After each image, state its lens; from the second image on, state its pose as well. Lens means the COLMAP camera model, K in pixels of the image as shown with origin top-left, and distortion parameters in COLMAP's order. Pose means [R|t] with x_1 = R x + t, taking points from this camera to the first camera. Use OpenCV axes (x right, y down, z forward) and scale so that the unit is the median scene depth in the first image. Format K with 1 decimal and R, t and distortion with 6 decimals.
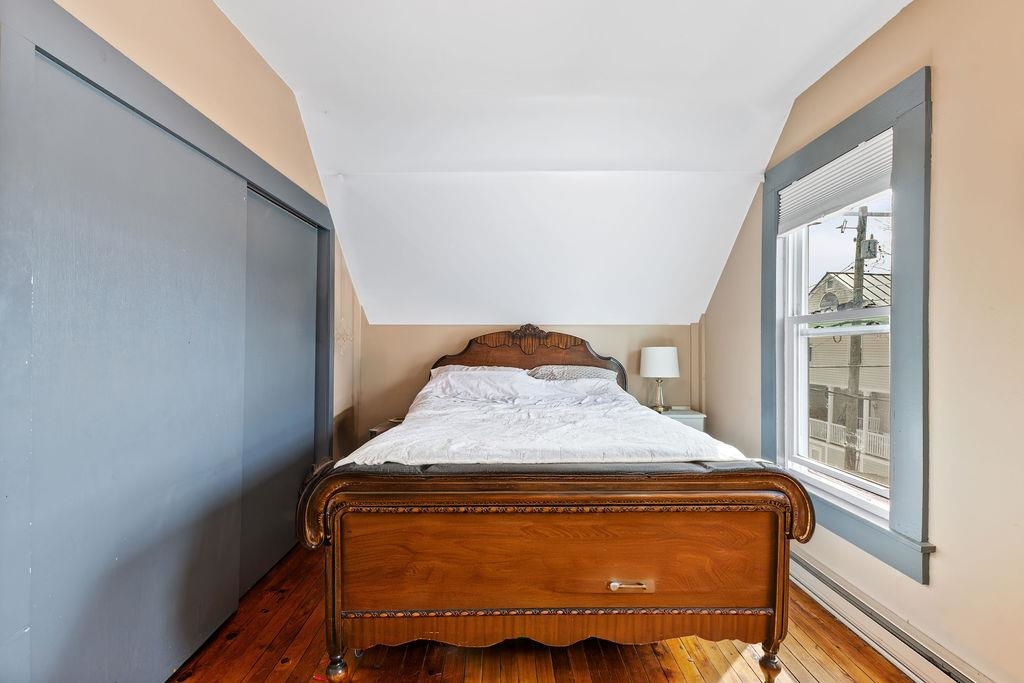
lens RADIAL K [[467.5, 0, 512.0], [0, 467.5, 341.5], [0, 0, 1]] dist [0.000911, -0.000169]
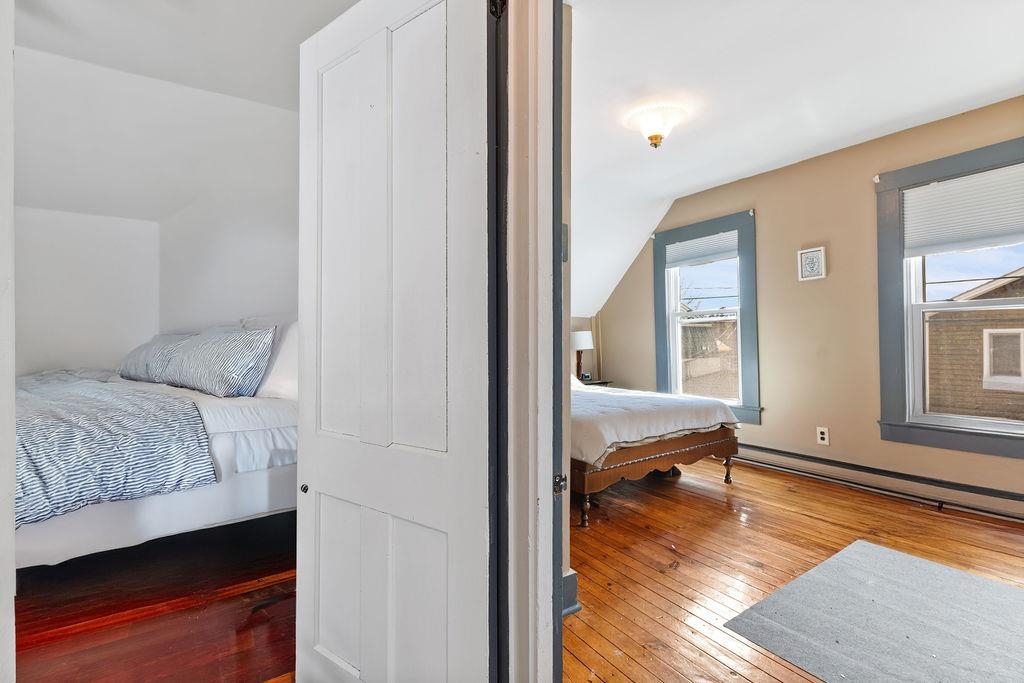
lens RADIAL K [[444.4, 0, 512.8], [0, 444.4, 327.5], [0, 0, 1]] dist [0.003393, 0.000244]
pose [[0.855203, 0.006975, 0.518247, -0.848033], [0.005774, 0.999719, -0.022982, 0.041086], [-0.518262, 0.022647, 0.854922, -0.185508]]
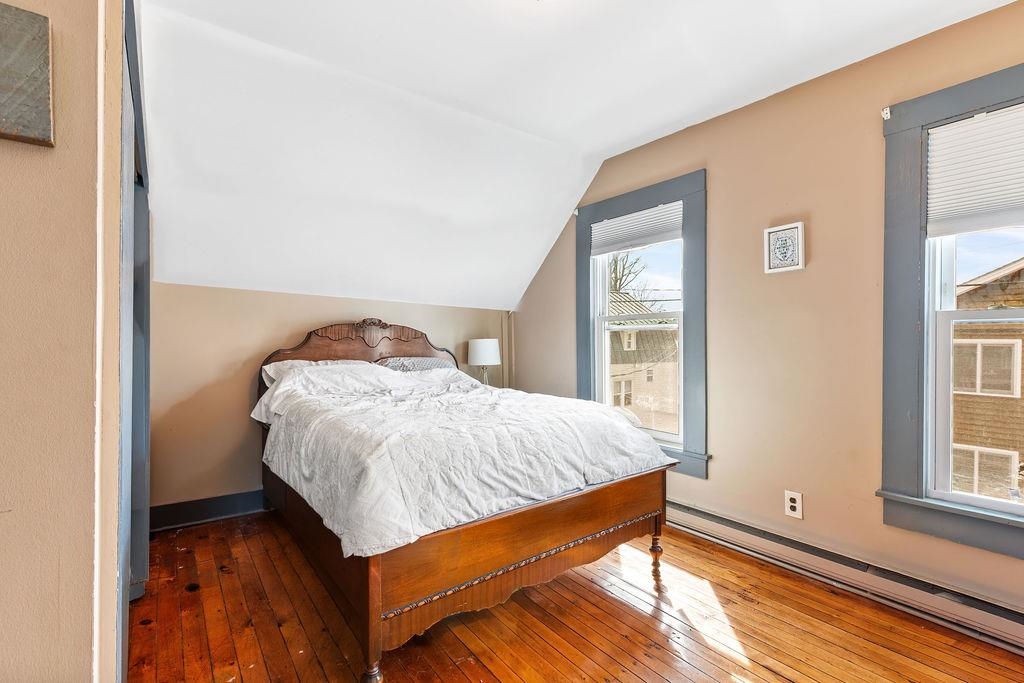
lens RADIAL K [[456.3, 0, 510.8], [0, 456.3, 338.5], [0, 0, 1]] dist [0.003216, -0.000320]
pose [[0.813985, -0.004501, 0.580868, -0.389500], [-0.000511, 0.999964, 0.008464, 0.001157], [-0.580885, -0.007186, 0.813954, 0.048170]]
